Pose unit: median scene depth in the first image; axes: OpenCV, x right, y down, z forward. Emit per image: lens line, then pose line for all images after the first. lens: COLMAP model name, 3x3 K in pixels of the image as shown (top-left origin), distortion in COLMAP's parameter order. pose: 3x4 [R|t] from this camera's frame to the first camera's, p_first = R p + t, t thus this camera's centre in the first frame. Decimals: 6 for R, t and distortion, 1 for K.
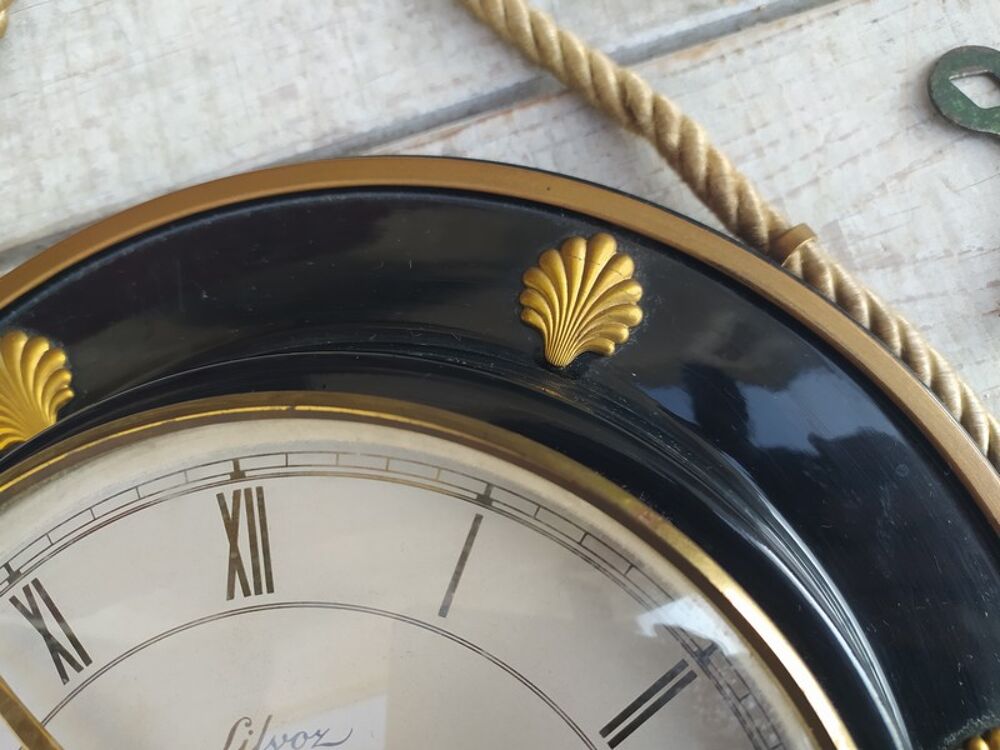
lens RADIAL K [[794.7, 0, 483.5], [0, 794.7, 374.3], [0, 0, 1]] dist [0.003234, -0.058466]
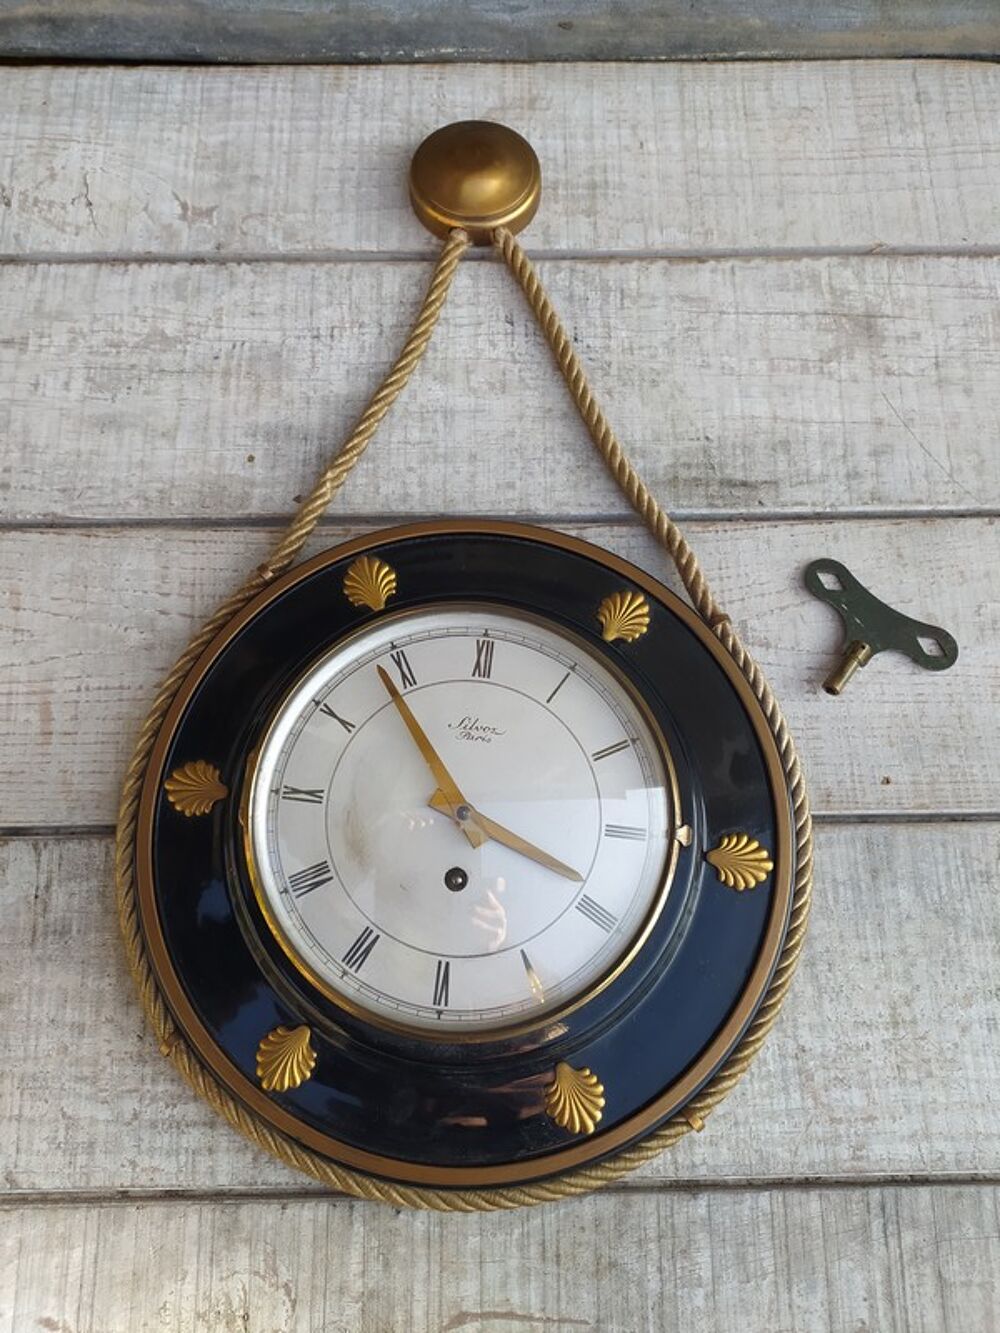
lens RADIAL K [[1059.3, 0, 500.0], [0, 1059.3, 666.5], [0, 0, 1]] dist [0.003234, -0.058466]
pose [[0.958225, 0.284910, 0.025100, -0.223276], [-0.280601, 0.953456, -0.110383, 0.421754], [-0.055381, 0.098728, 0.993572, -1.762080]]
